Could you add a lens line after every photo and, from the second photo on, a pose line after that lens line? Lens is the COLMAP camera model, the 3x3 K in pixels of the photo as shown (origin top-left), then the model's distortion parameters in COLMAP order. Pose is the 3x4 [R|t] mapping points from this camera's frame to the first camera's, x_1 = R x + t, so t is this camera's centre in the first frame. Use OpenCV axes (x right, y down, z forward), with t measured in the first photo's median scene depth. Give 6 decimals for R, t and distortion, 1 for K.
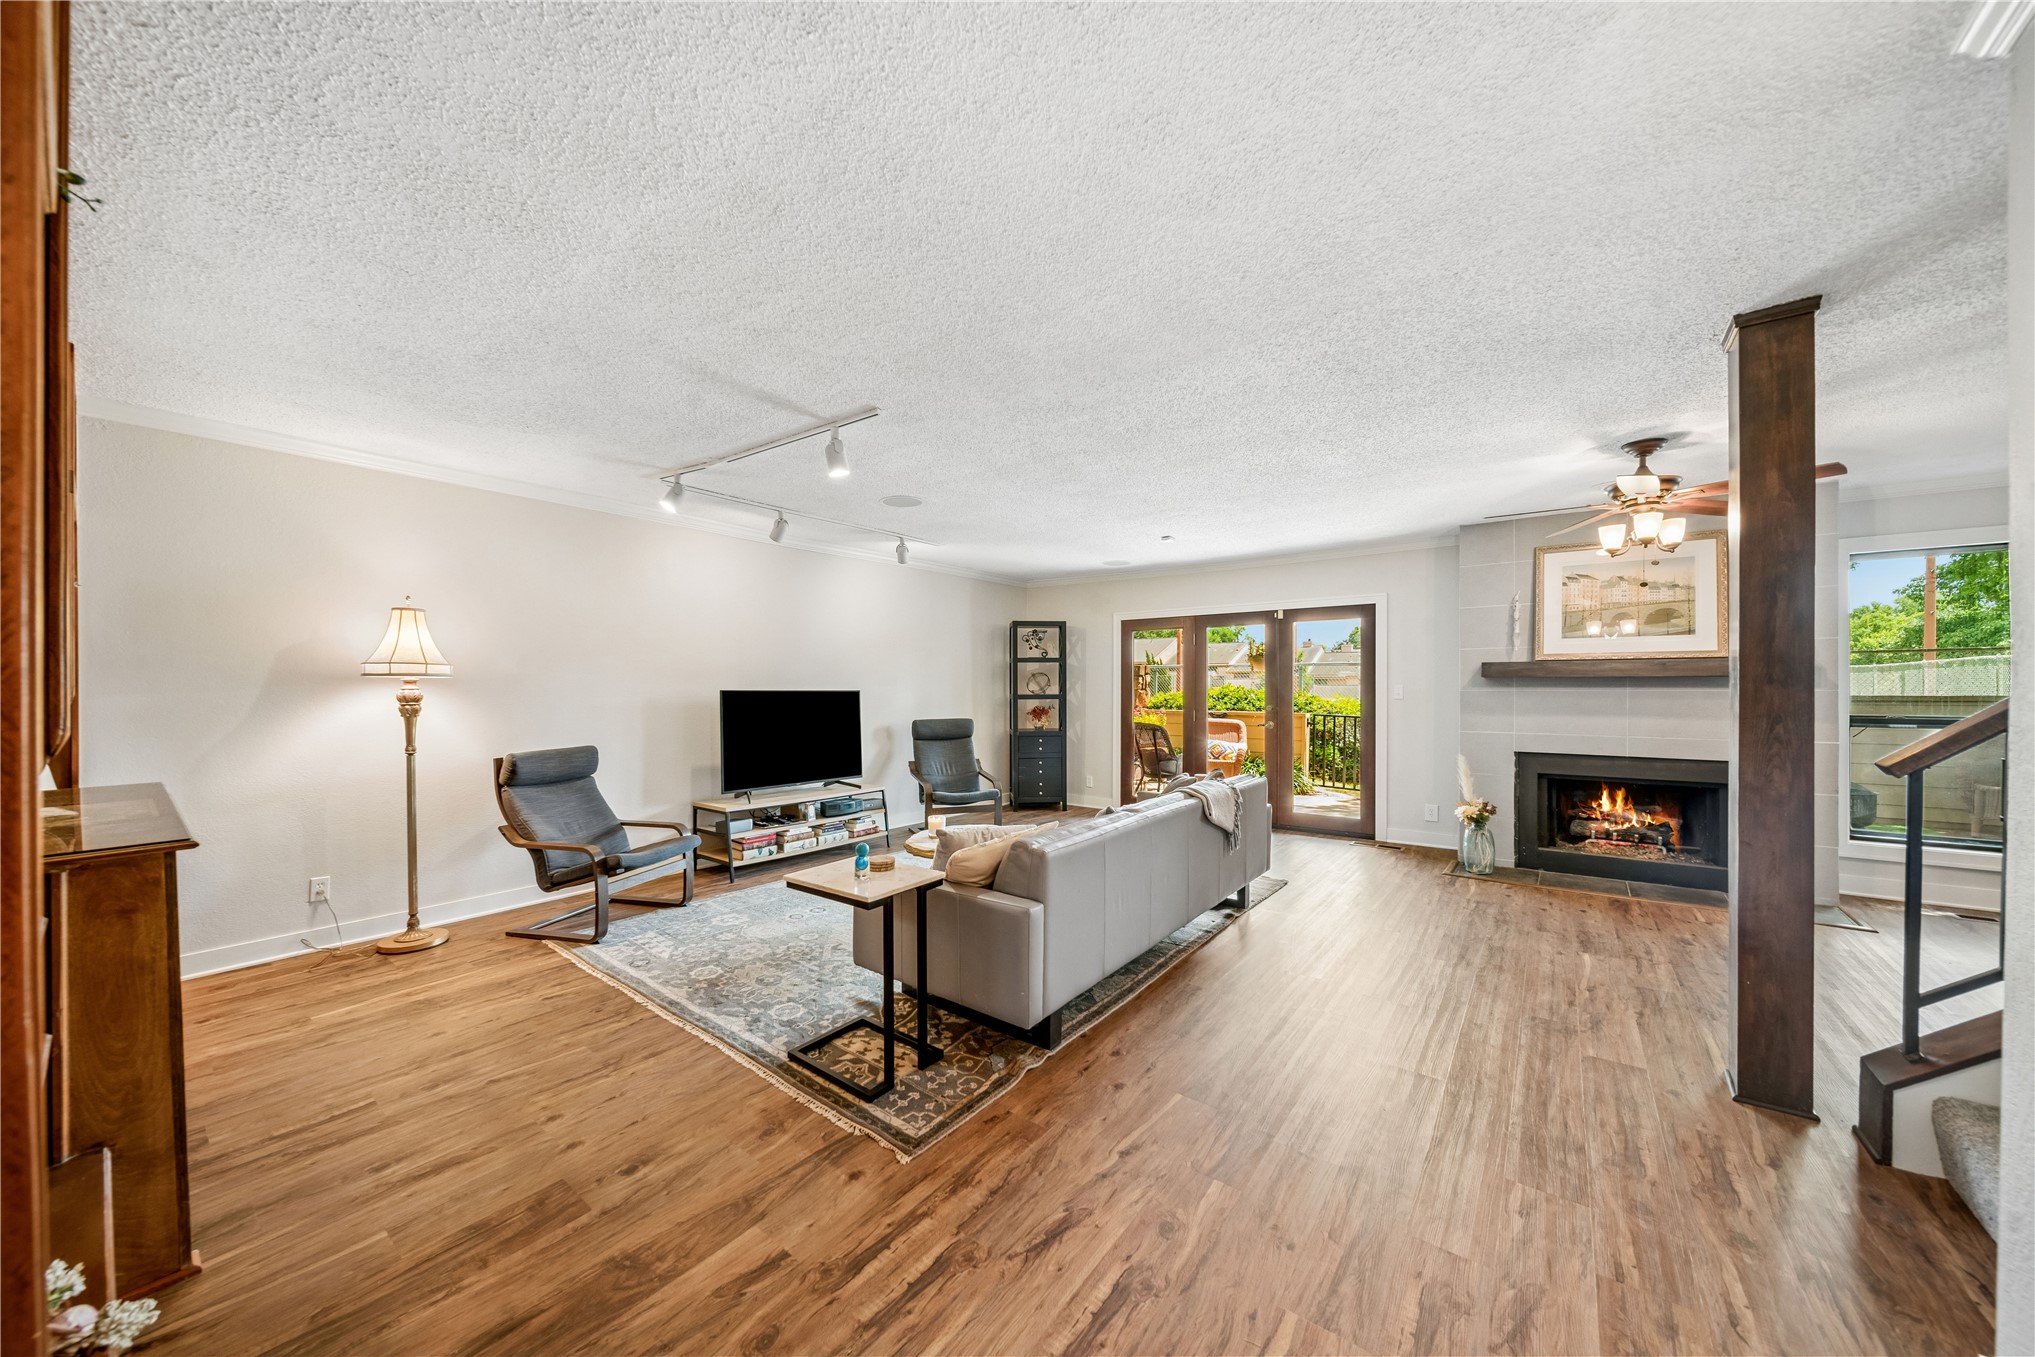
lens RADIAL K [[712.5, 0, 990.4], [0, 712.5, 688.8], [0, 0, 1]] dist [-0.003294, -0.000659]
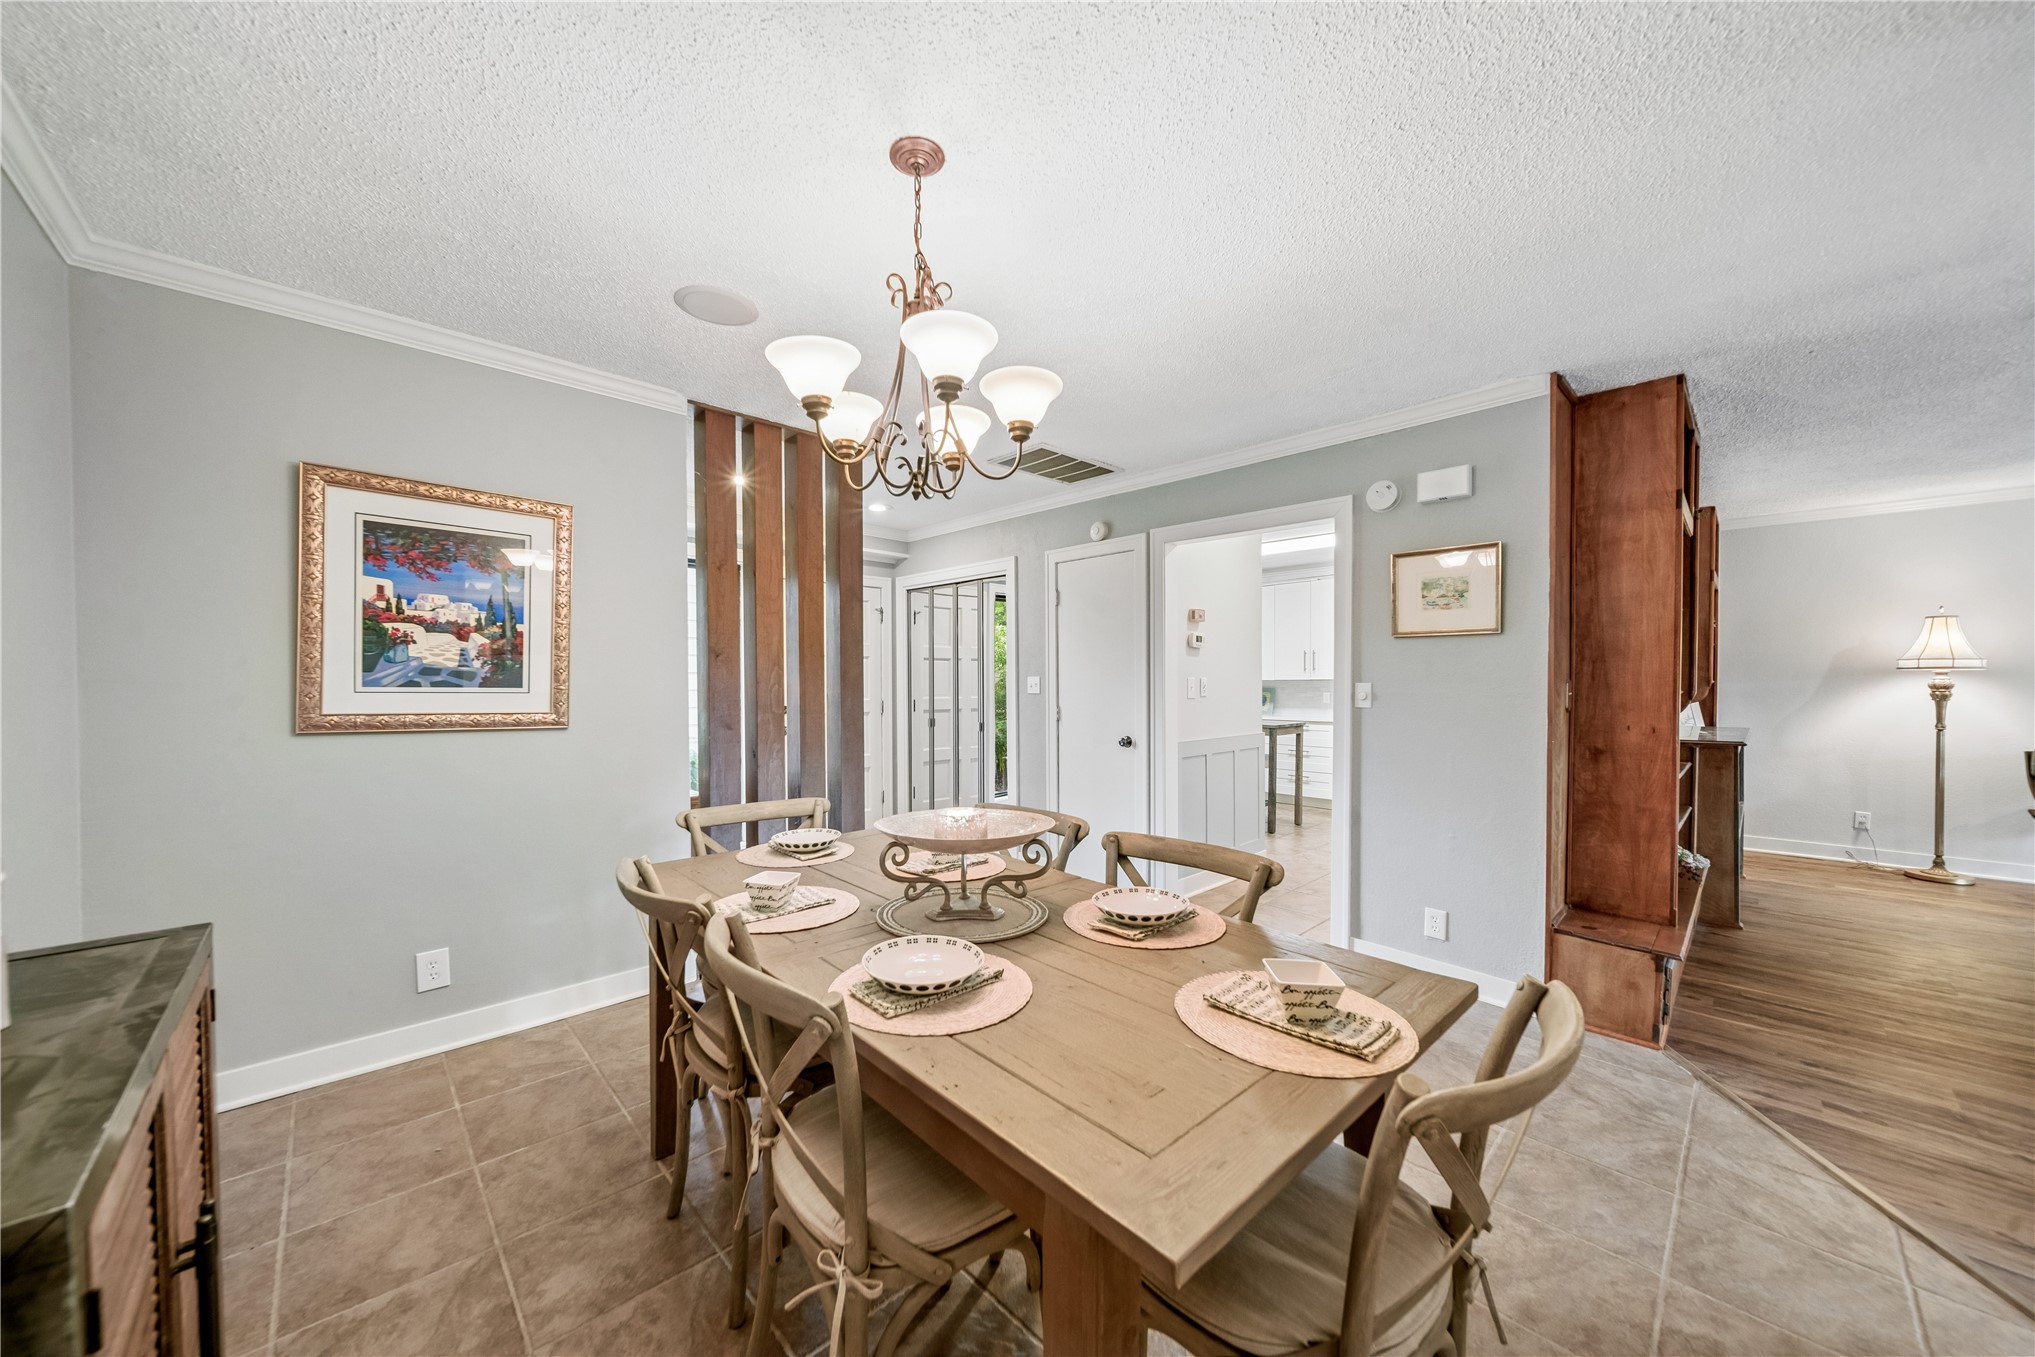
lens RADIAL K [[712.5, 0, 1016.0], [0, 712.5, 690.8], [0, 0, 1]] dist [-0.003294, -0.000659]
pose [[-0.142677, 0.014154, -0.989668, 0.655957], [-0.001811, 0.999892, 0.014561, 0.005637], [0.989768, 0.003870, -0.142636, -0.447309]]
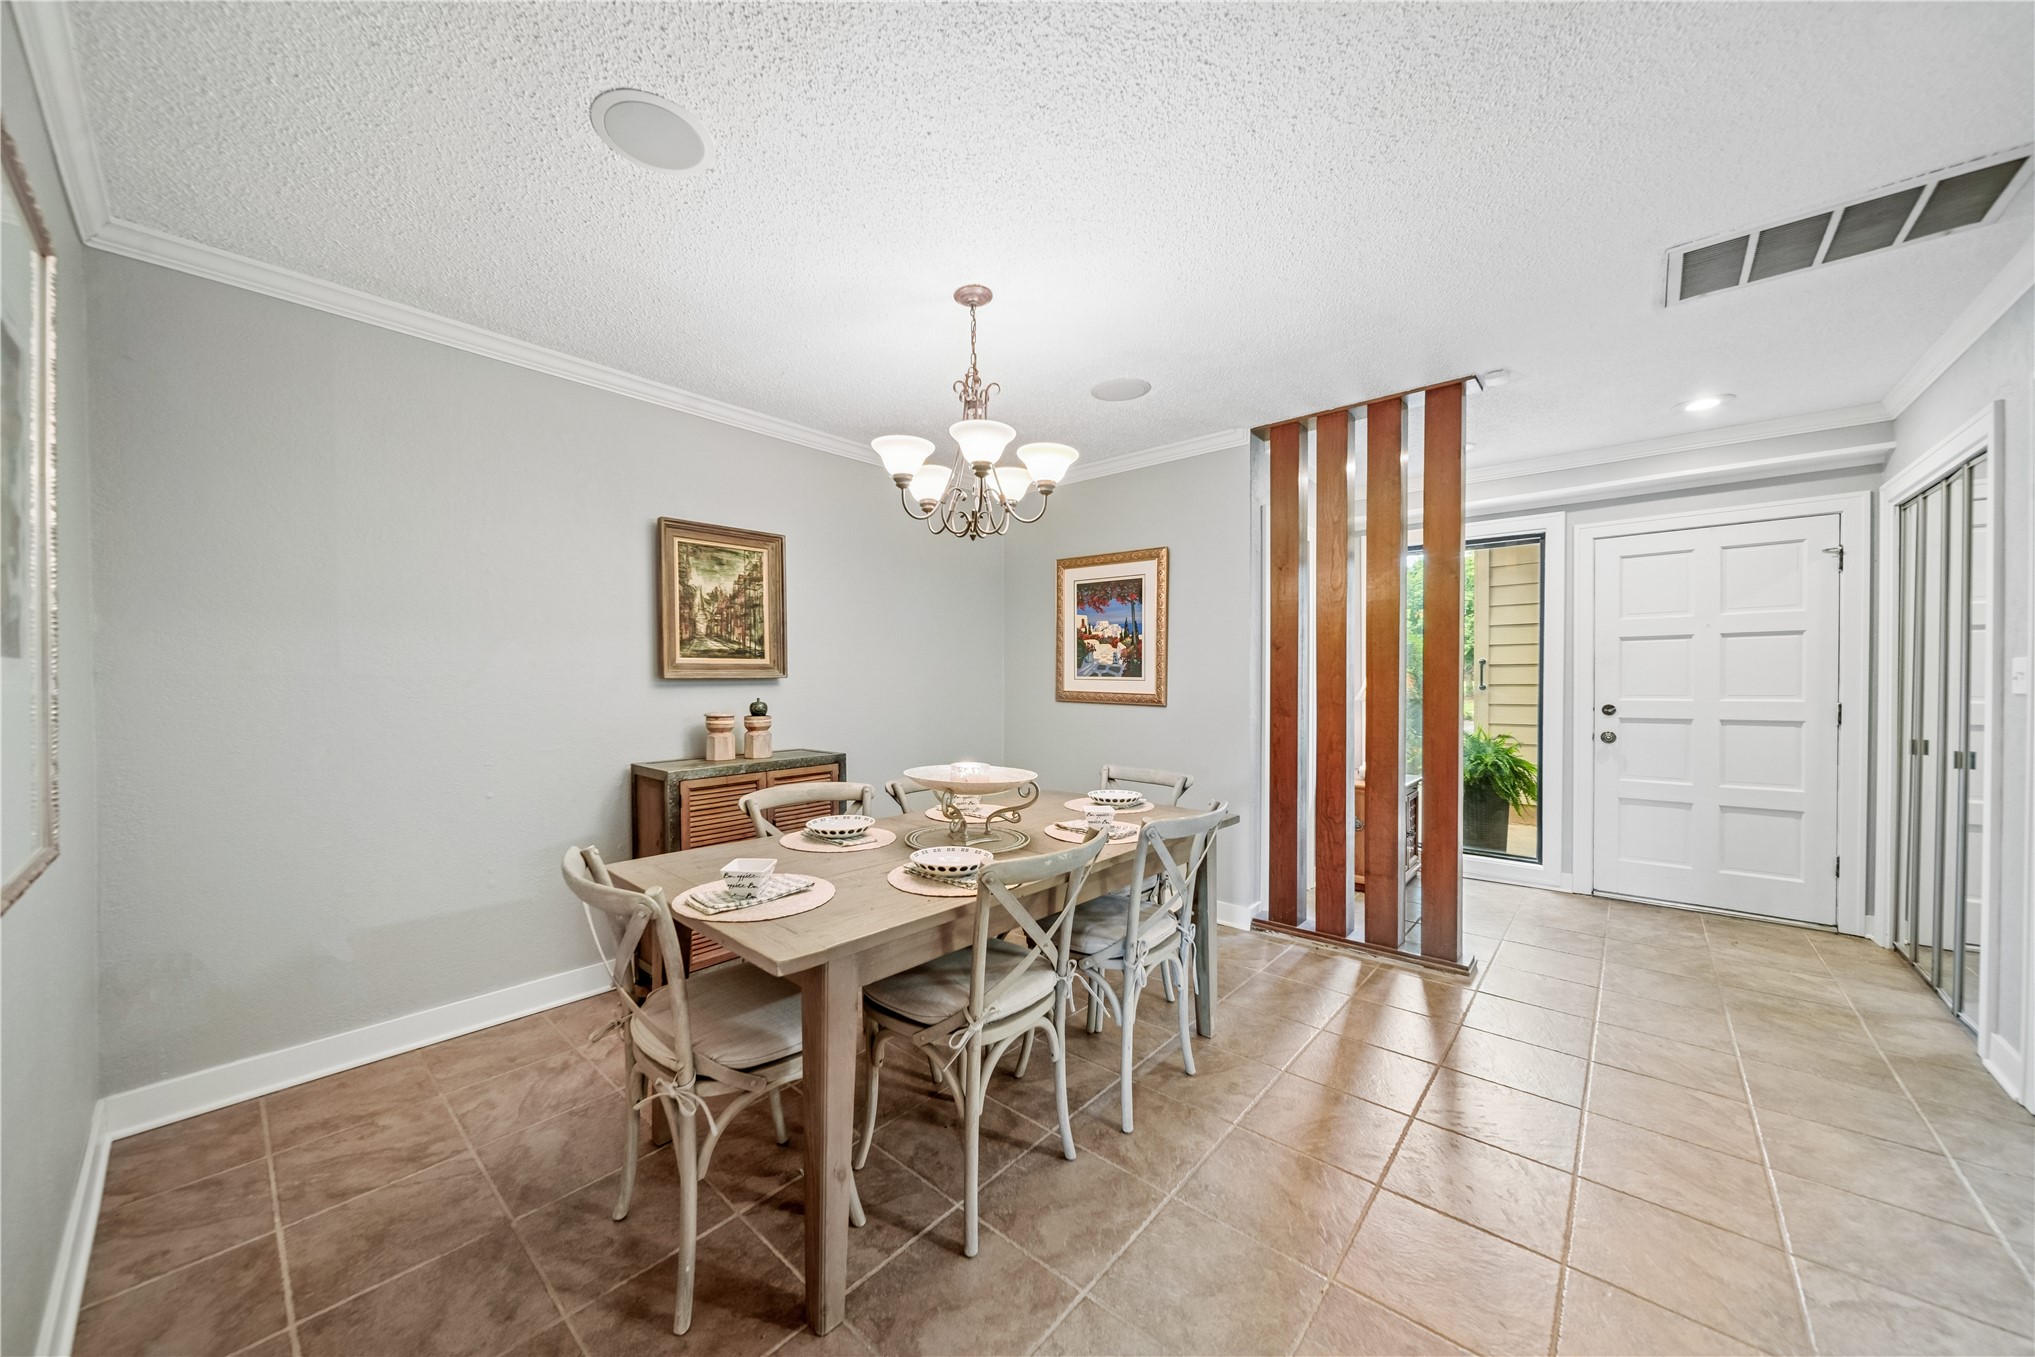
lens RADIAL K [[712.5, 0, 1015.3], [0, 712.5, 678.4], [0, 0, 1]] dist [-0.003294, -0.000659]
pose [[-0.998980, 0.008633, 0.044319, 0.159889], [0.008693, 0.999962, 0.001150, 0.013291], [-0.044308, 0.001534, -0.999017, 0.036190]]
